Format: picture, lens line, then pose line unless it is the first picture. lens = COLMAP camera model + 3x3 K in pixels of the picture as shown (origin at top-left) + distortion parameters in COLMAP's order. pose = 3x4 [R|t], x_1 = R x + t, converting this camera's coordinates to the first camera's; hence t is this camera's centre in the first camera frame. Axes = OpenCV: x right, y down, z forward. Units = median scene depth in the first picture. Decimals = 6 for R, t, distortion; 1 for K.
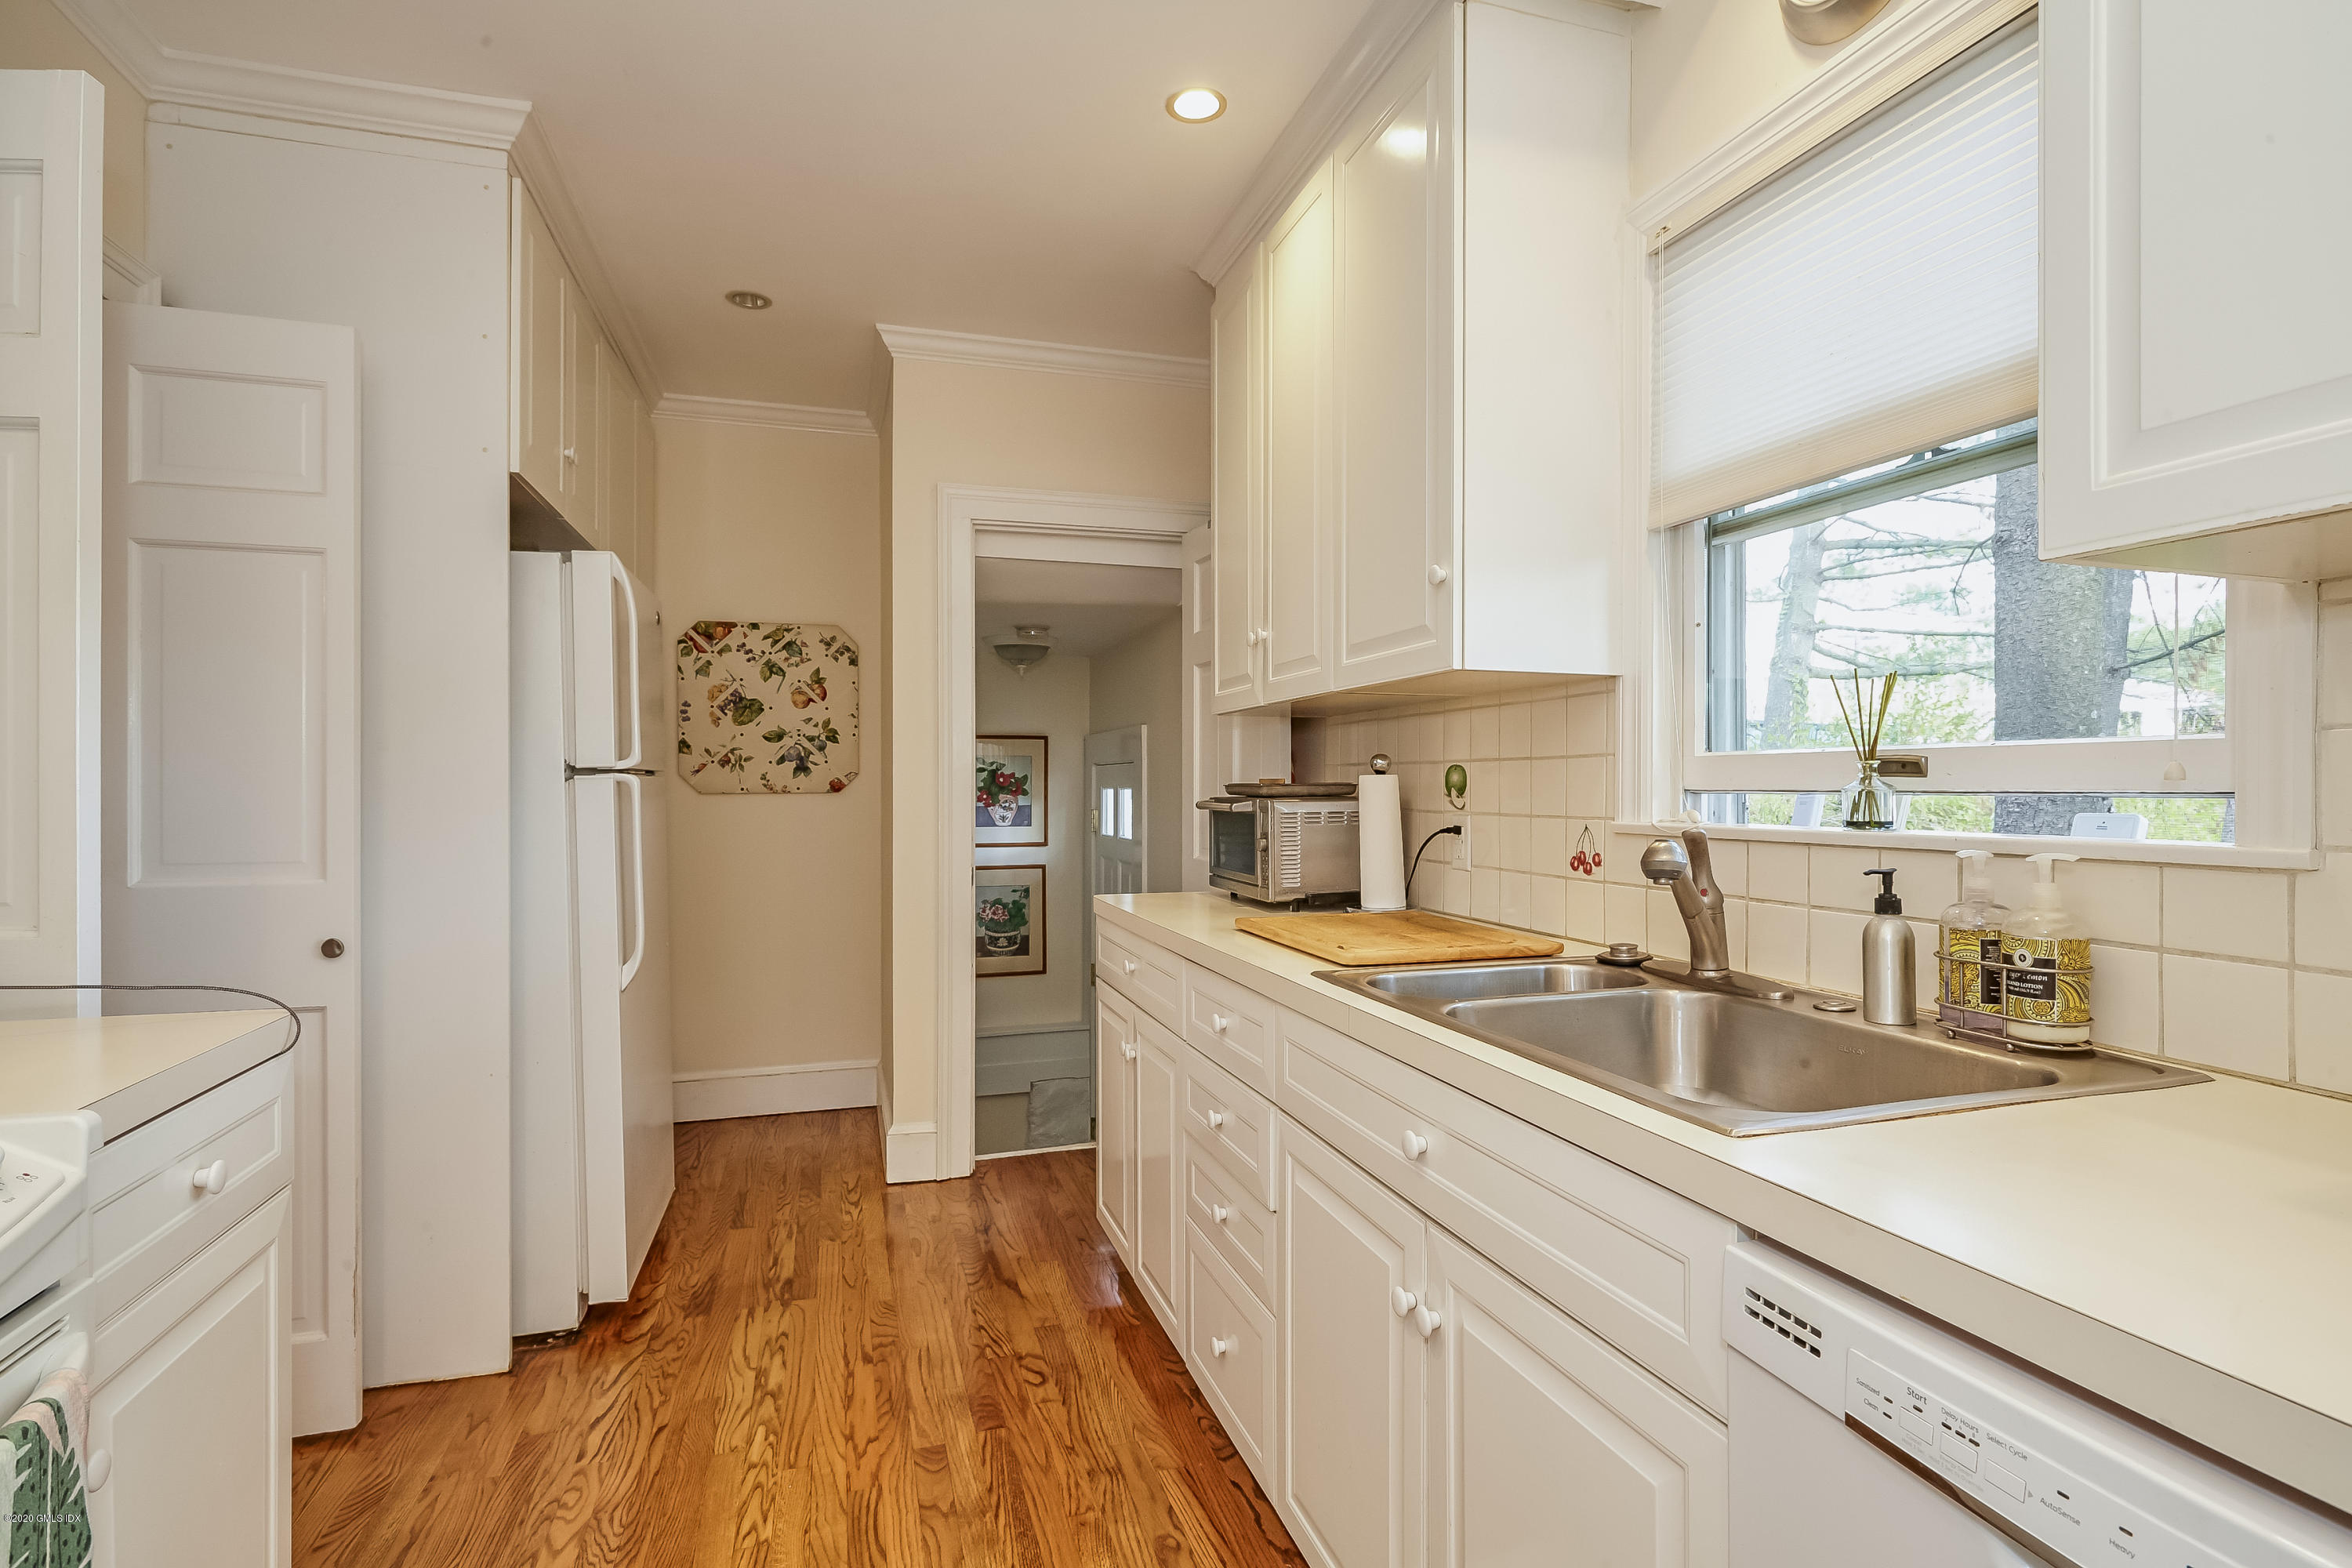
lens RADIAL K [[1146.9, 0, 1178.2], [0, 1146.9, 780.4], [0, 0, 1]] dist [-0.000463, 0.000153]
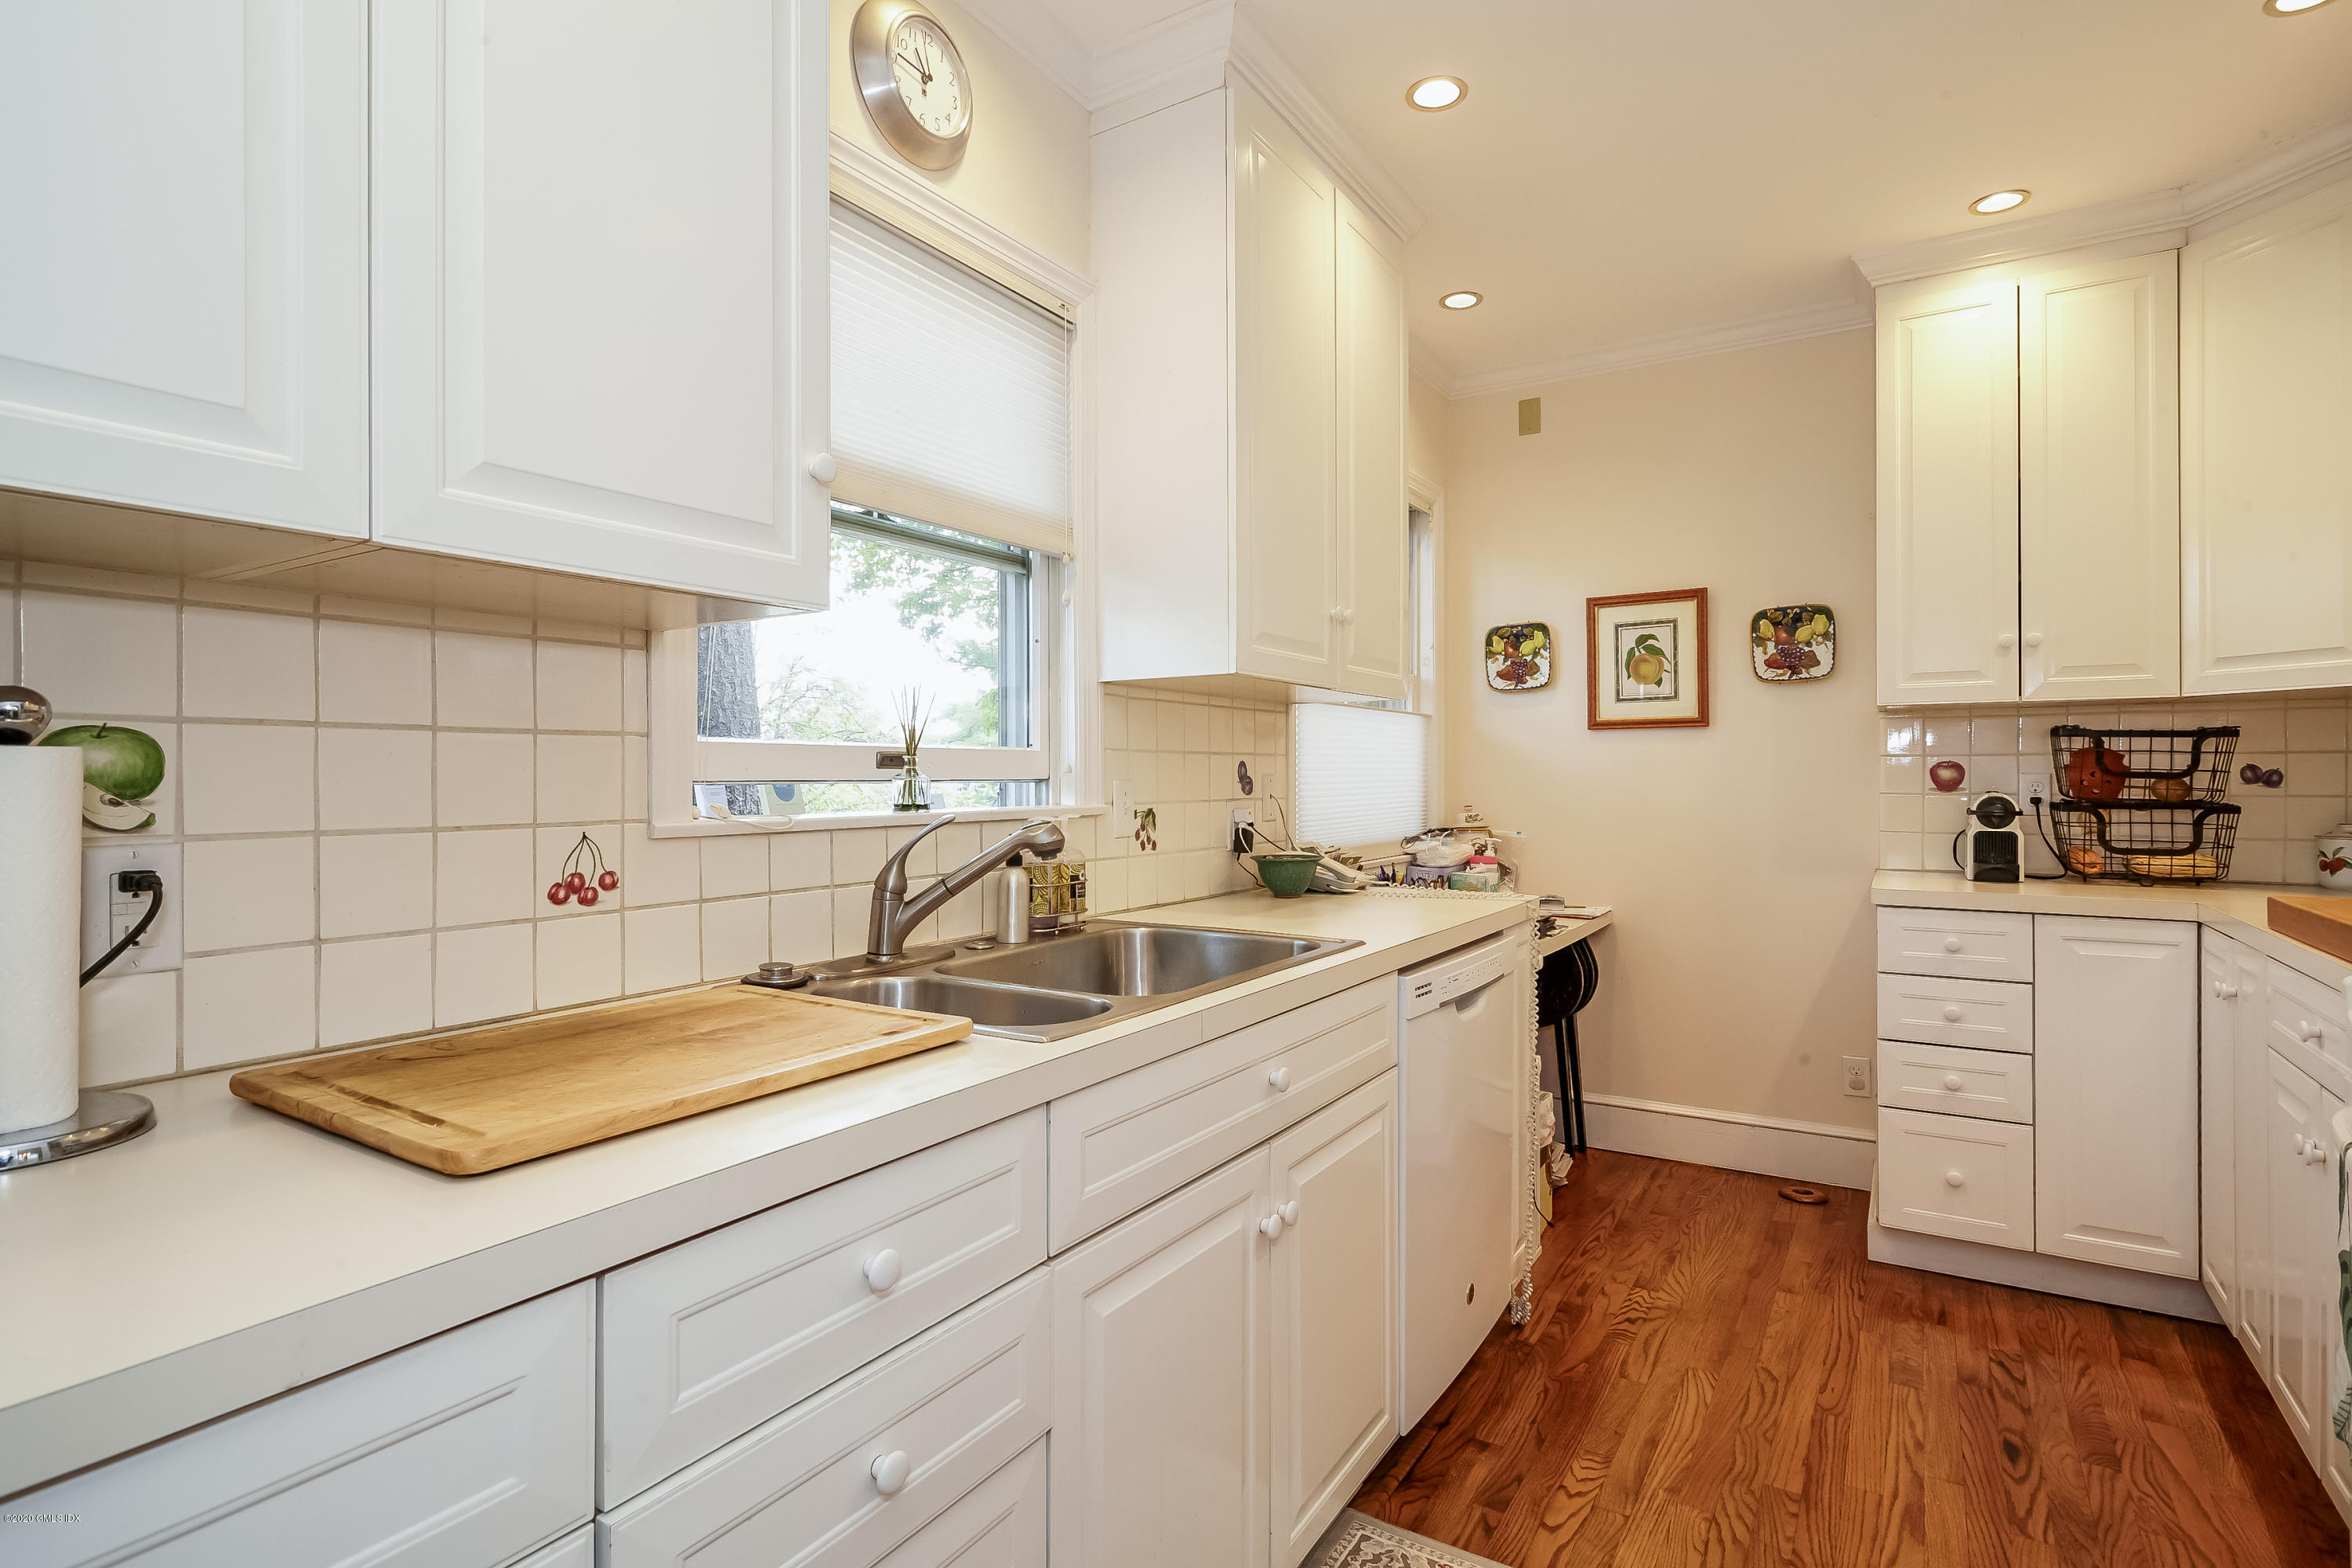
lens RADIAL K [[1150.9, 0, 1180.6], [0, 1150.9, 775.8], [0, 0, 1]] dist [0.000417, -0.001056]
pose [[-0.648485, 0.003522, 0.761220, -0.403066], [0.000764, 0.999992, -0.003976, 0.007277], [-0.761227, -0.001996, -0.648482, 1.185645]]
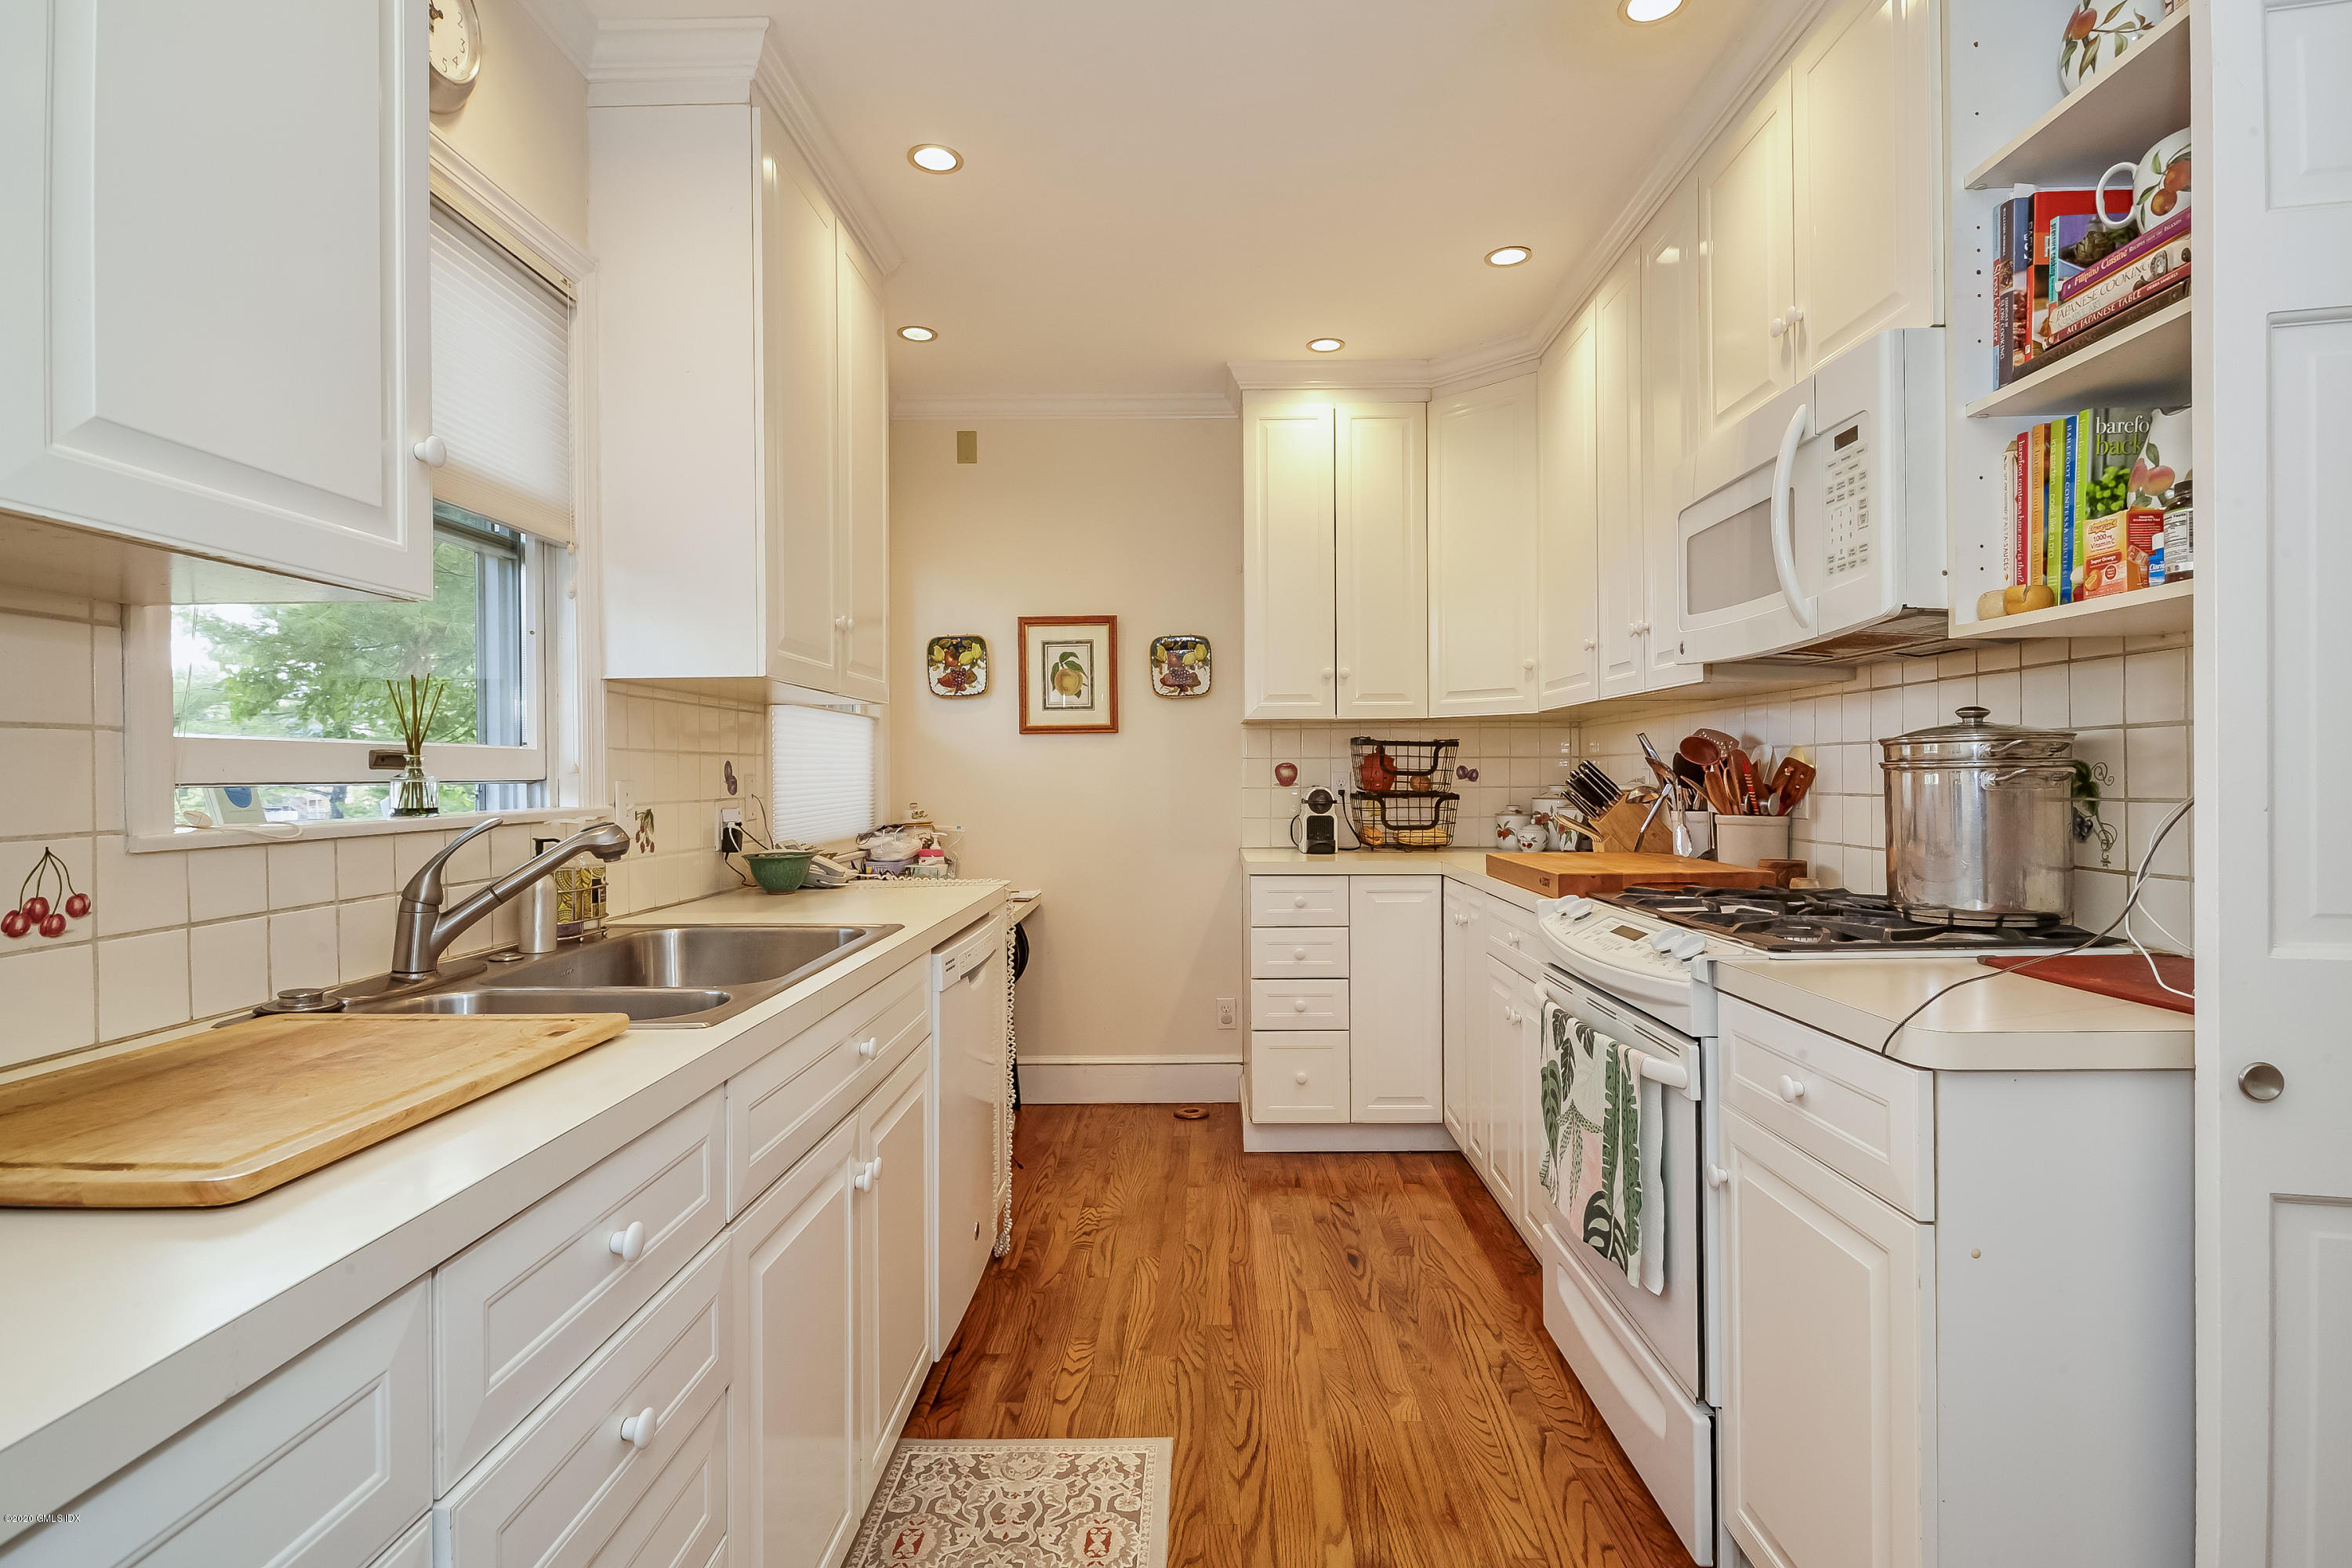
lens RADIAL K [[1146.9, 0, 1178.2], [0, 1146.9, 780.4], [0, 0, 1]] dist [-0.000463, 0.000153]
pose [[-0.947989, 0.004277, 0.318273, -0.350633], [0.005393, 0.999982, 0.002627, 0.006706], [-0.318256, 0.004206, -0.947995, 1.367759]]
